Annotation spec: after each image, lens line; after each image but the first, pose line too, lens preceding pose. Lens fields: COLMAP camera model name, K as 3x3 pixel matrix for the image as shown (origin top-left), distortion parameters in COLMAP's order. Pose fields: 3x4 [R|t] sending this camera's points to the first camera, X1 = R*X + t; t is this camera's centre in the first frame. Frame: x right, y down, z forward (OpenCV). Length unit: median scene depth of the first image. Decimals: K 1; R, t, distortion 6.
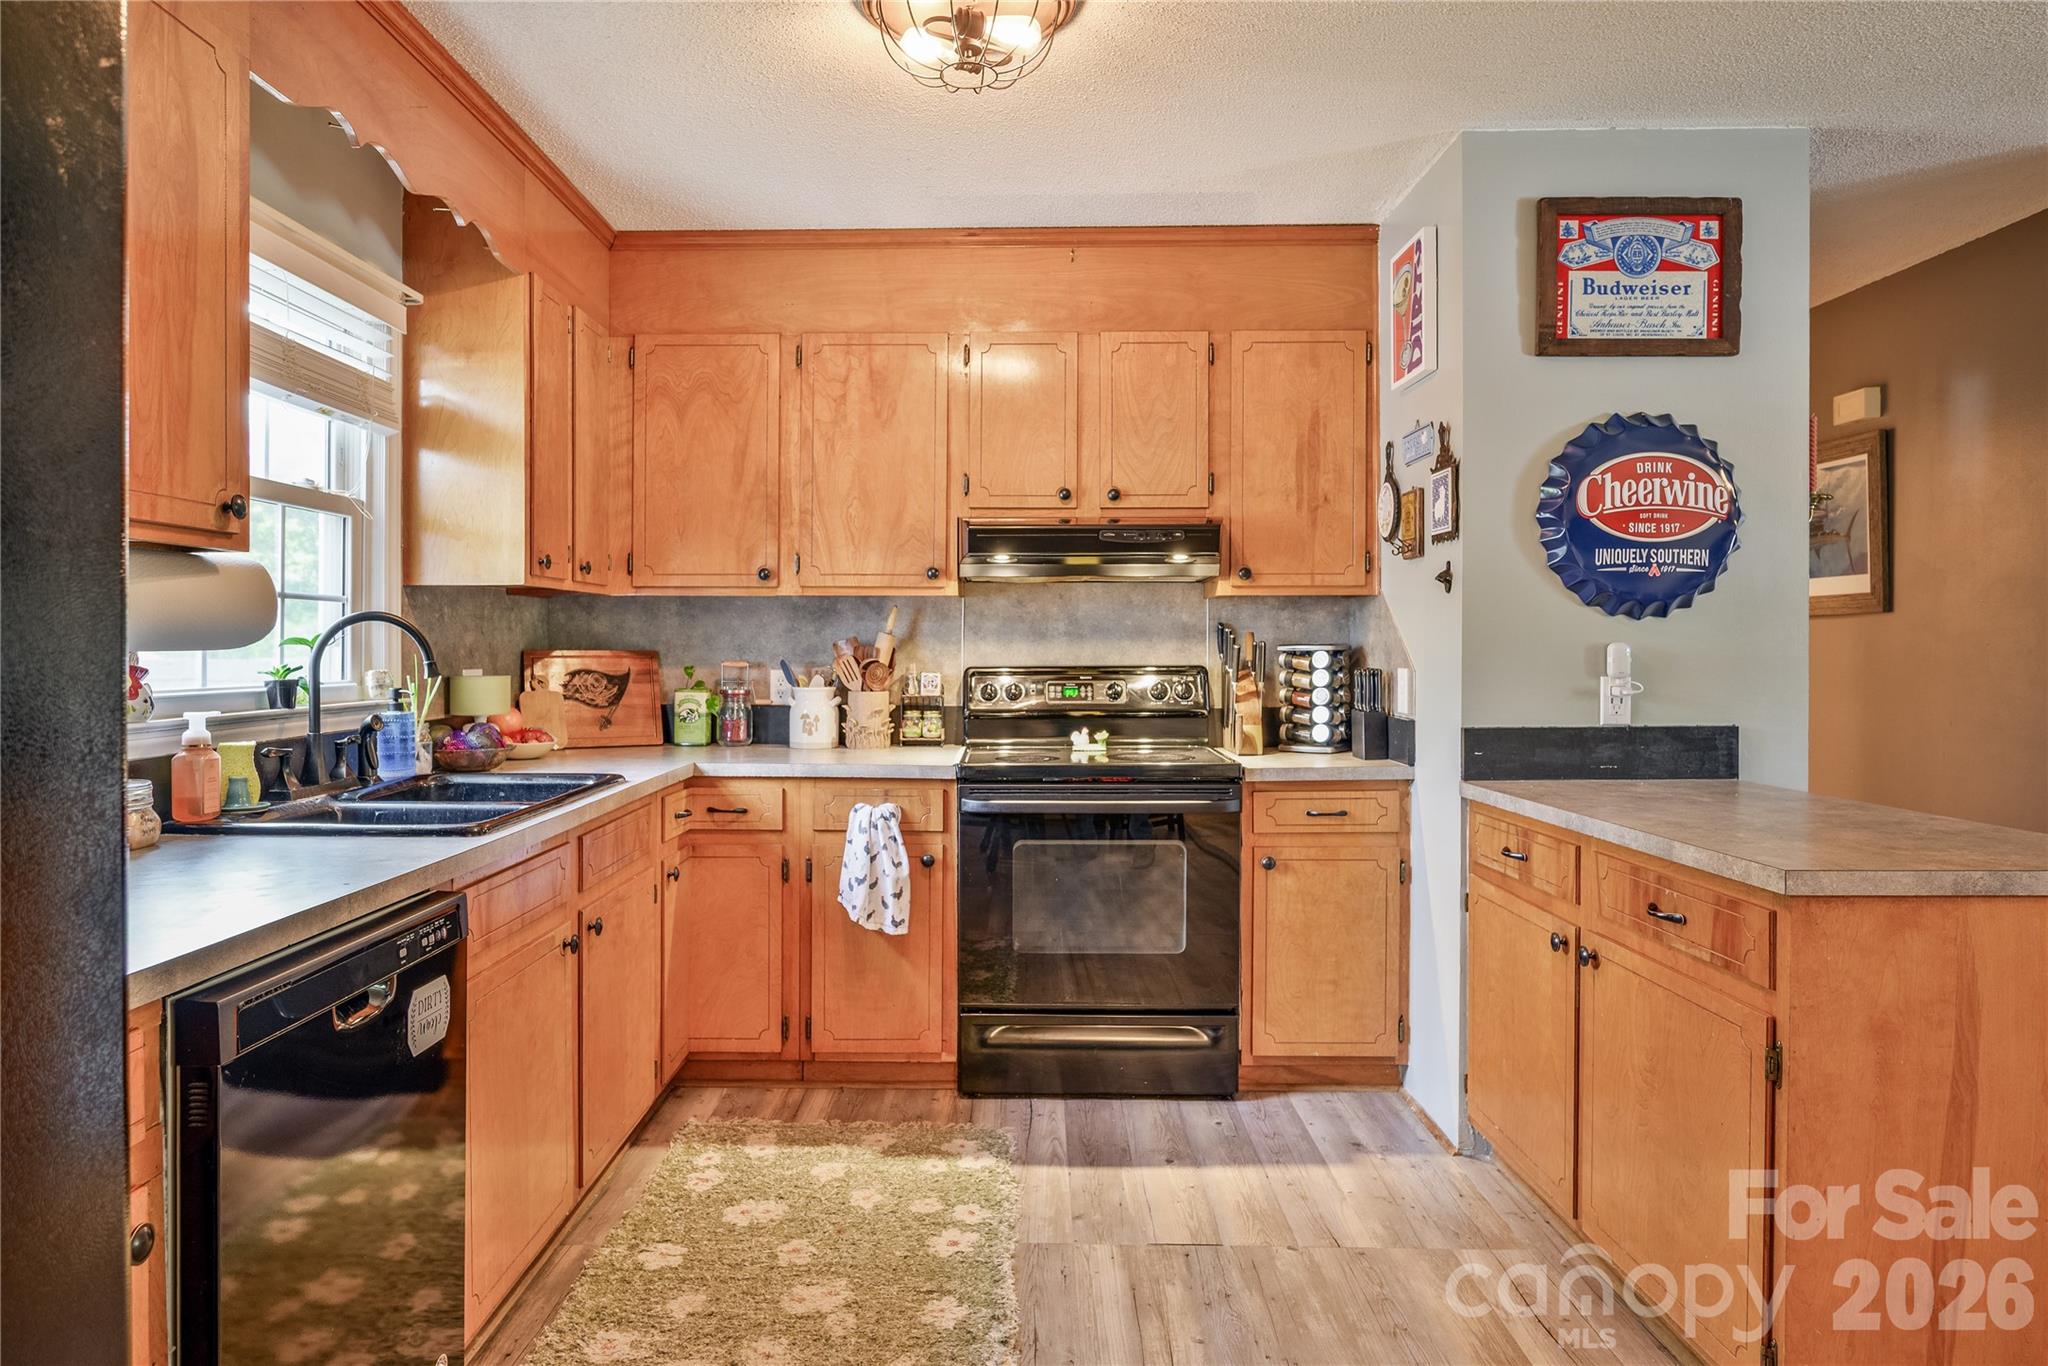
lens RADIAL K [[1271.1, 0, 1008.2], [0, 1271.1, 643.2], [0, 0, 1]] dist [-0.009668, -0.001387]
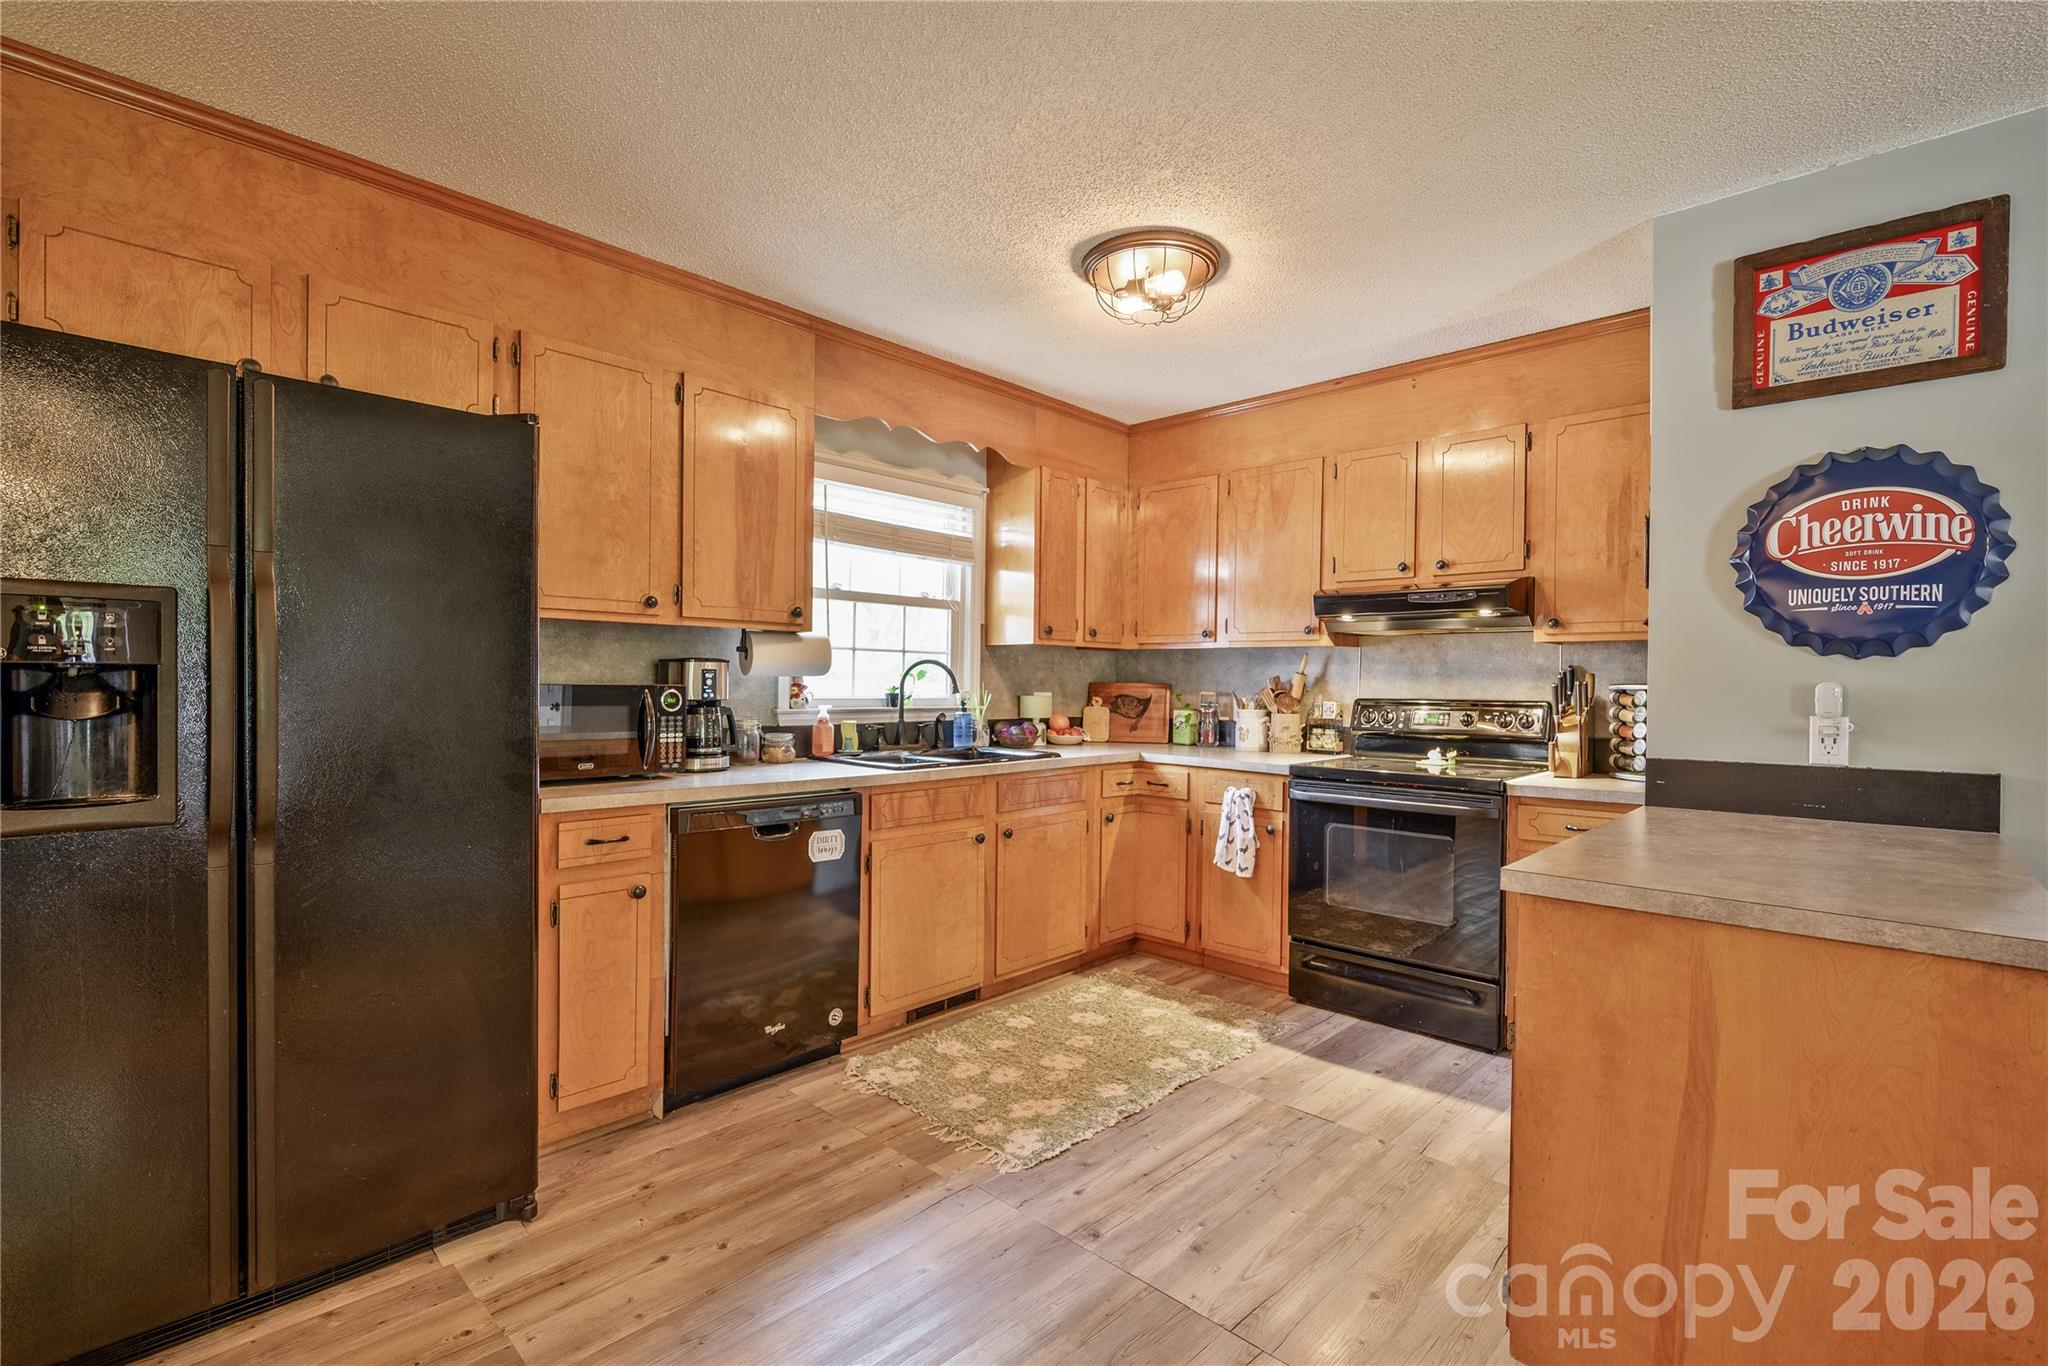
lens RADIAL K [[935.1, 0, 1025.5], [0, 935.1, 685.2], [0, 0, 1]] dist [-0.007383, 0.000963]
pose [[0.737105, 0.011650, -0.675678, 0.504845], [-0.011587, 0.999922, 0.004599, 0.005668], [0.675679, 0.004439, 0.737183, 0.034096]]
